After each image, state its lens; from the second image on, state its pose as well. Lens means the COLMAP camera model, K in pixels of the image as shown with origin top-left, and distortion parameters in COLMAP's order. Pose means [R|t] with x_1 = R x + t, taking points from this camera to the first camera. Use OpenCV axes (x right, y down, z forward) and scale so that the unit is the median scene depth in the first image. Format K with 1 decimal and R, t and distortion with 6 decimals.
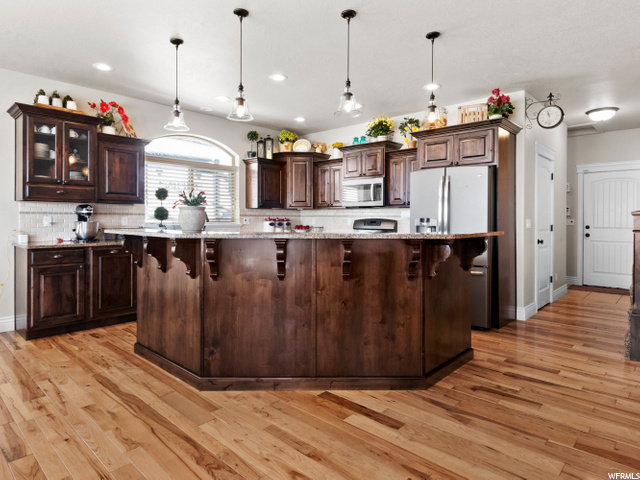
lens RADIAL K [[381.5, 0, 319.6], [0, 381.5, 225.2], [0, 0, 1]] dist [0.000116, 0.001268]
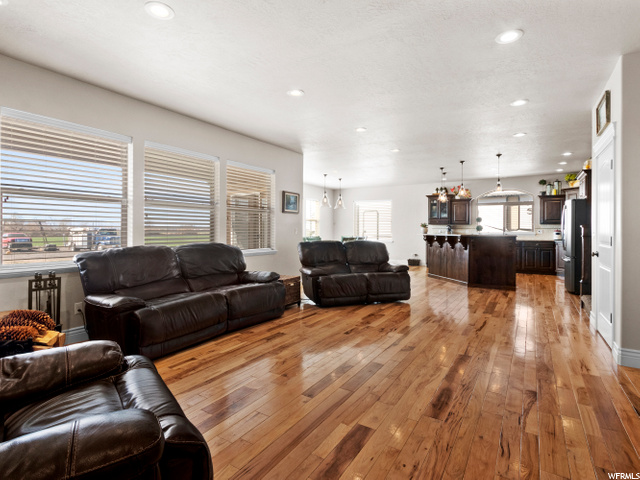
lens RADIAL K [[348.4, 0, 319.5], [0, 348.4, 235.7], [0, 0, 1]] dist [0.001970, 0.000353]
pose [[0.198155, 0.012242, -0.980094, 1.533295], [-0.017310, 0.999810, 0.008989, 0.013583], [0.980018, 0.015184, 0.198329, -0.389342]]
